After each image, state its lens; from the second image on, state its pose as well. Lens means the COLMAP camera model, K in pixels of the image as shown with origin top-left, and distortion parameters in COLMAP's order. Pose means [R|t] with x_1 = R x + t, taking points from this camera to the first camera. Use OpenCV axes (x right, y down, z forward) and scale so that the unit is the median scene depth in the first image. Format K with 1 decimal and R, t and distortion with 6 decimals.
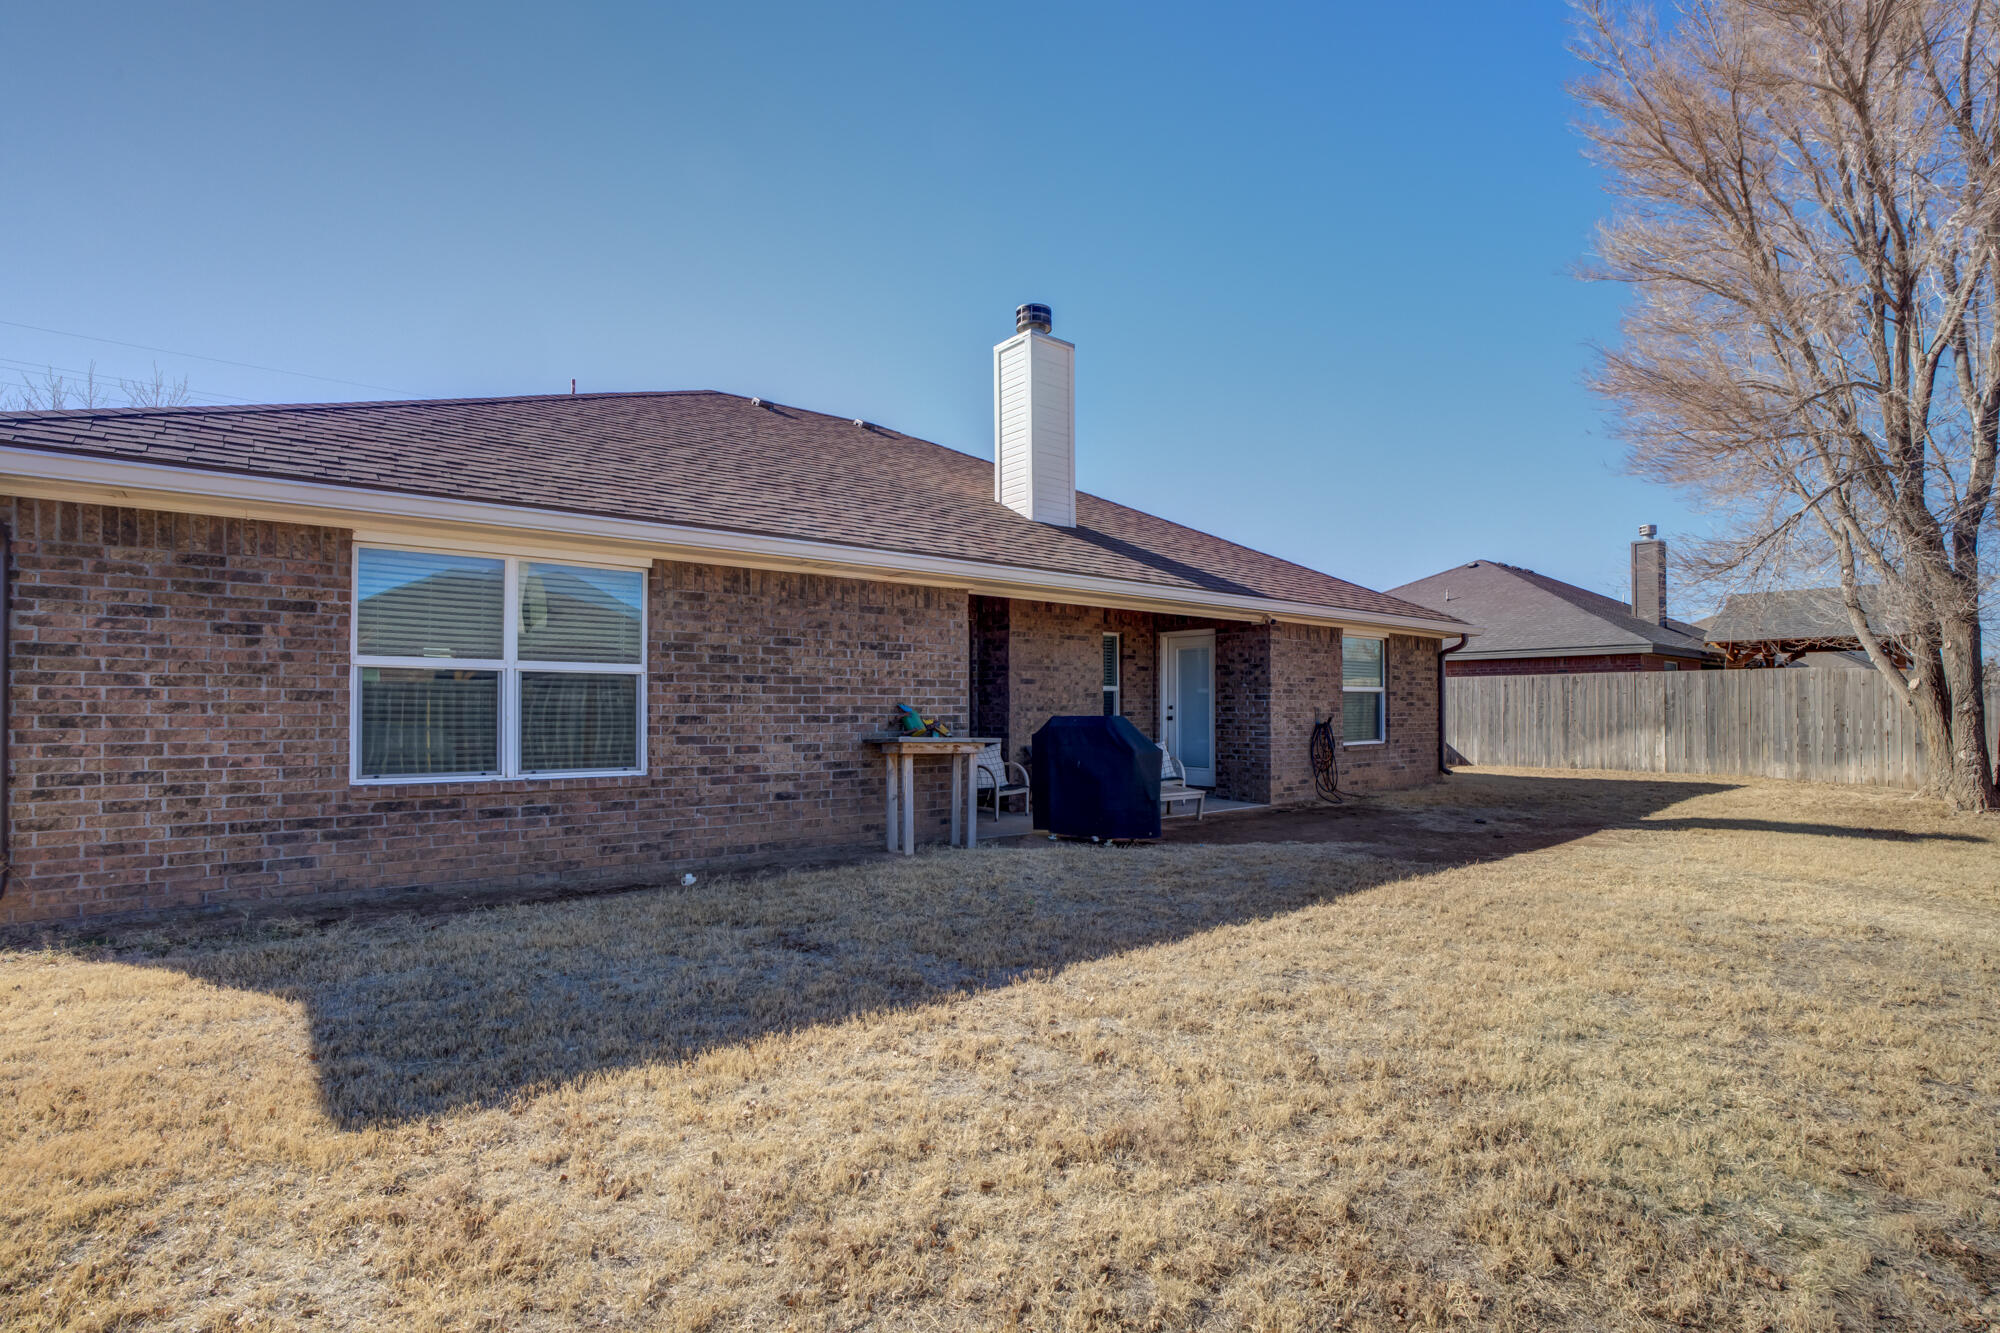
lens RADIAL K [[935.0, 0, 1006.0], [0, 935.0, 667.1], [0, 0, 1]] dist [-0.017170, 0.020236]
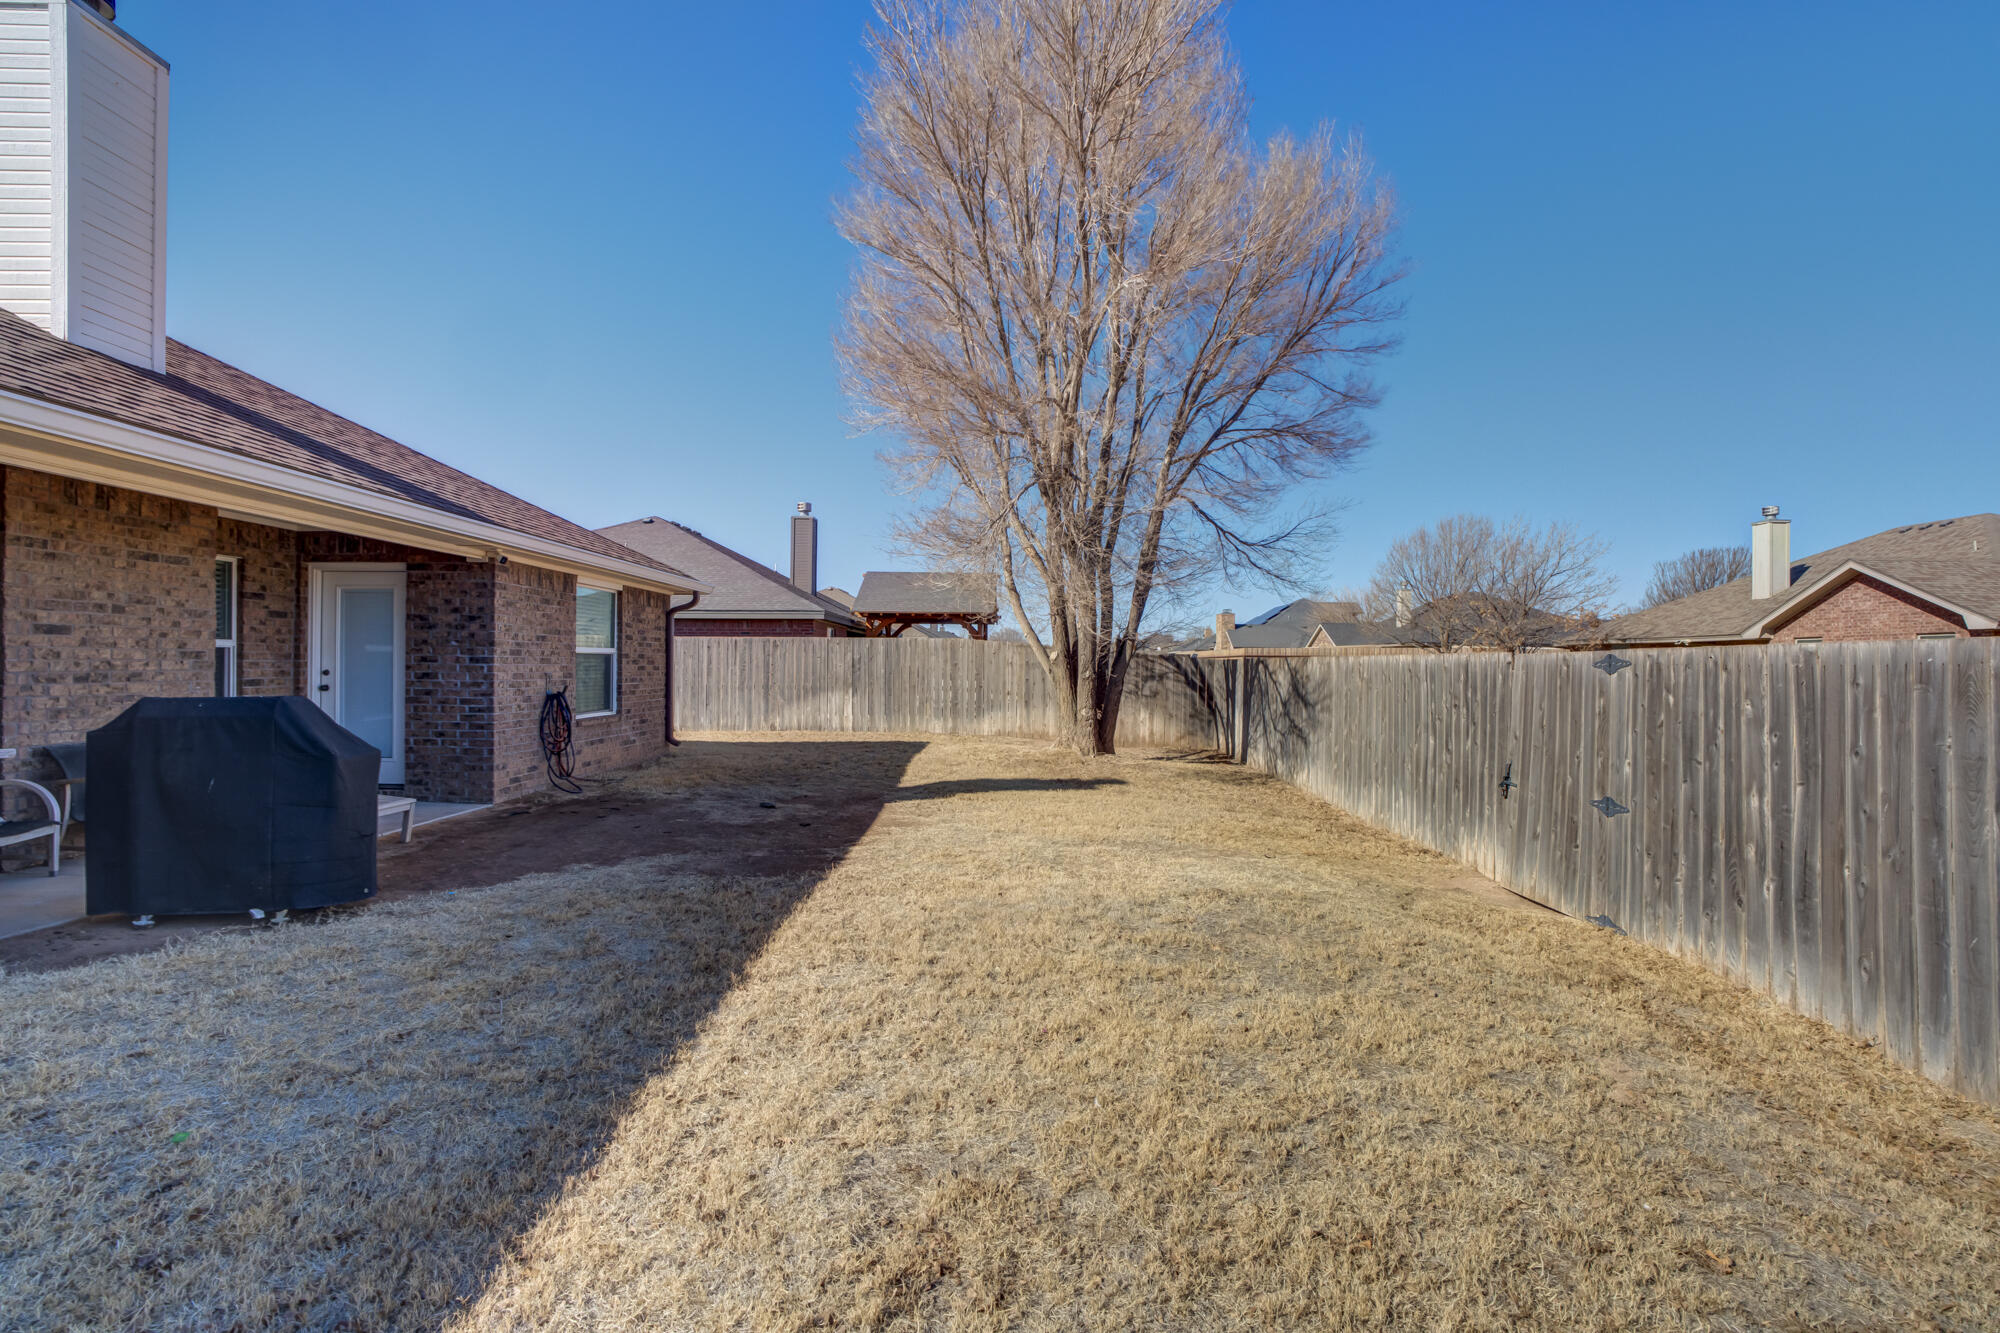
lens RADIAL K [[949.4, 0, 1001.0], [0, 949.4, 655.6], [0, 0, 1]] dist [-0.053025, 0.022780]
pose [[0.645606, 0.012260, 0.763572, -0.025194], [-0.039683, 0.999059, 0.017512, -0.000784], [-0.762639, -0.041606, 0.645485, 0.182570]]
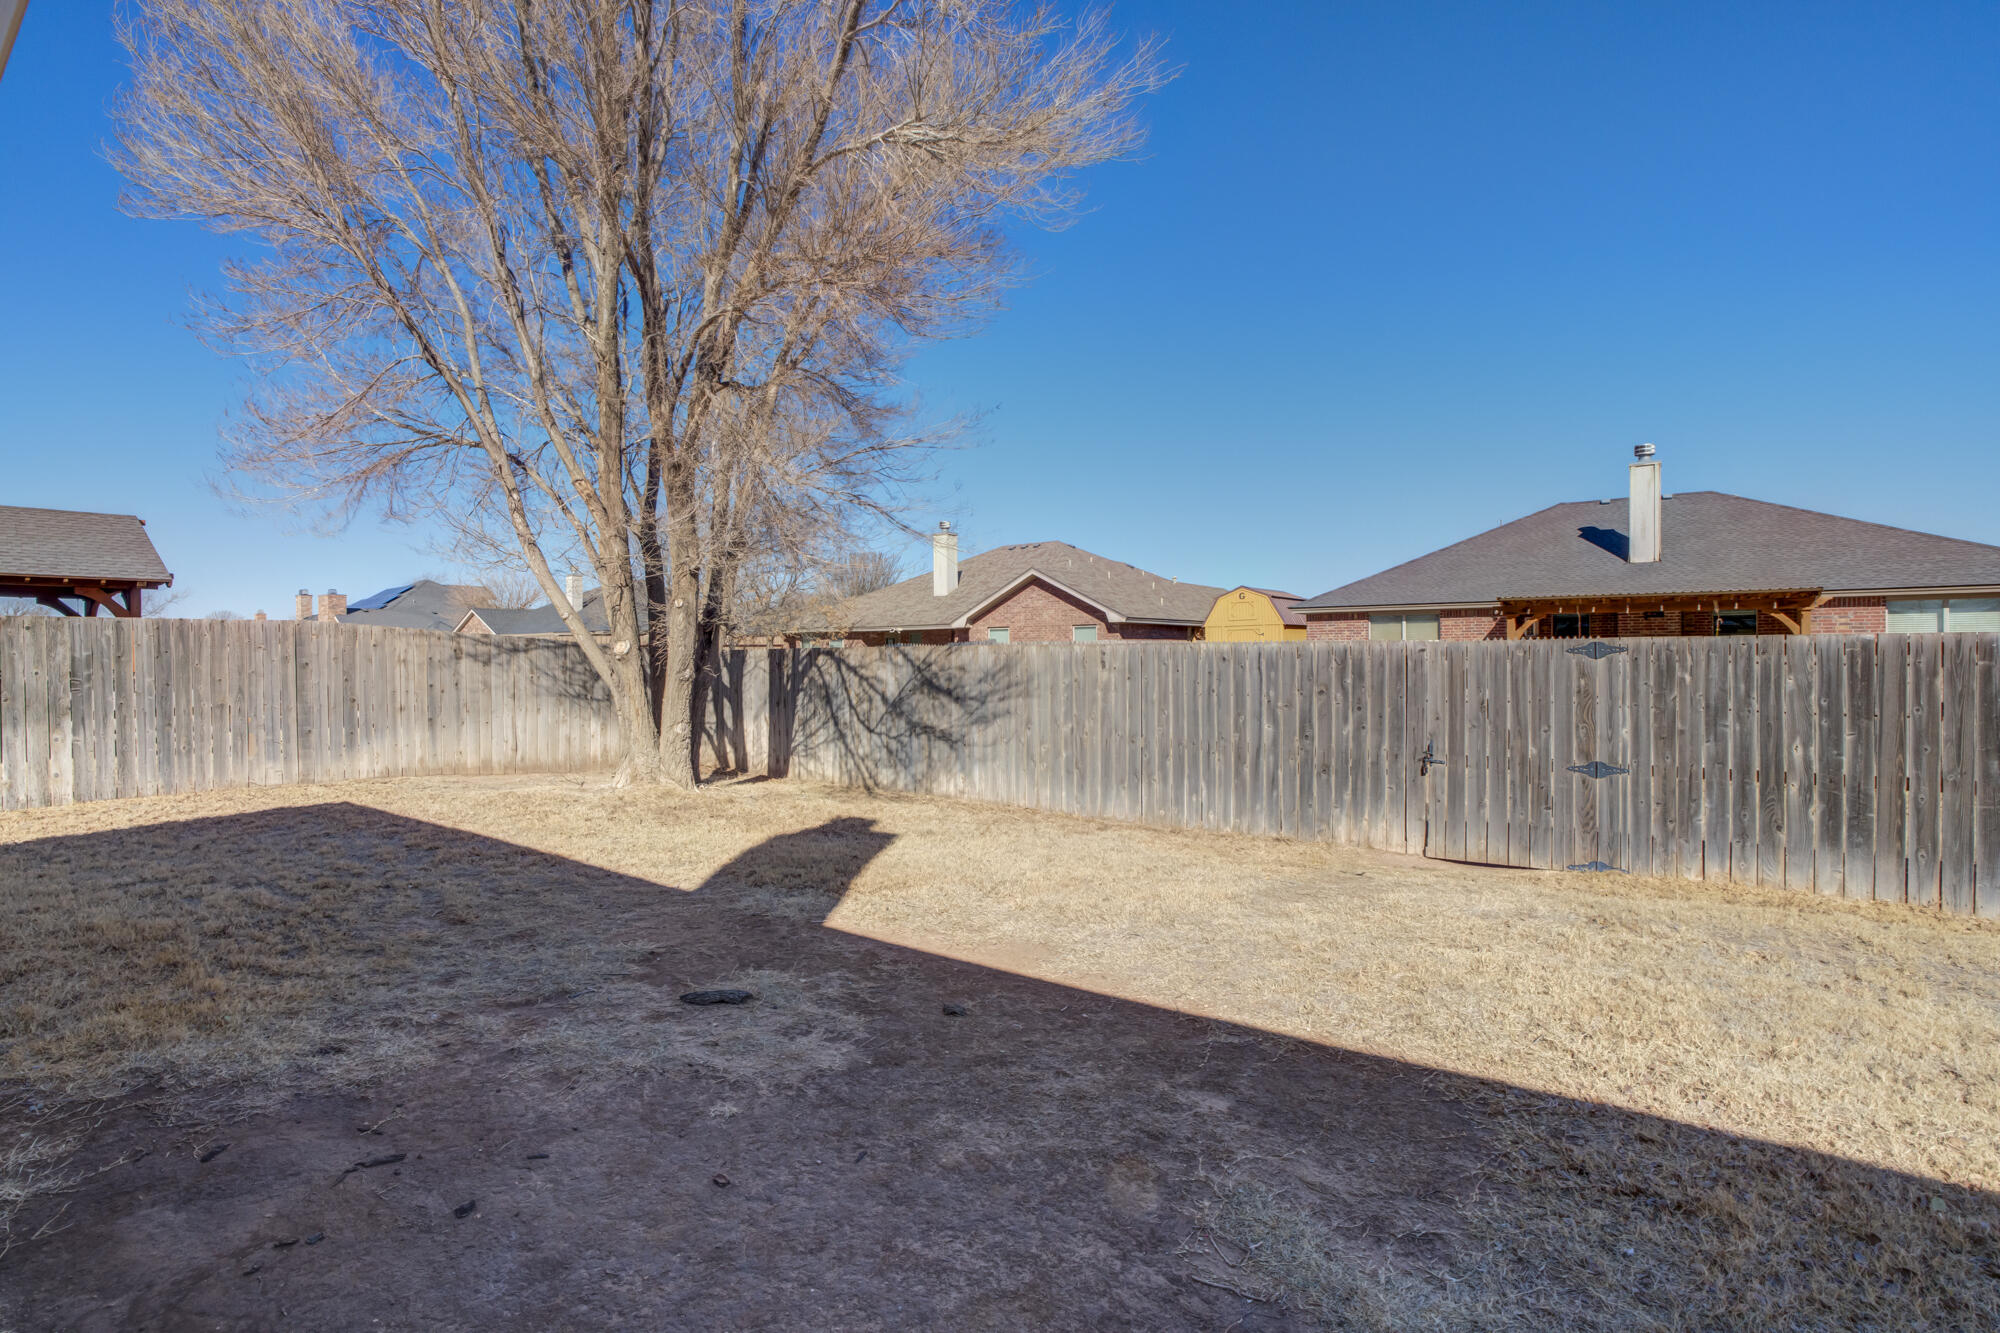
lens RADIAL K [[949.4, 0, 1001.0], [0, 949.4, 655.6], [0, 0, 1]] dist [-0.053025, 0.022780]
pose [[-0.239721, -0.002341, 0.970839, 0.063441], [-0.030752, 0.999514, -0.005183, 0.014773], [-0.970355, -0.031098, -0.239676, 0.668563]]
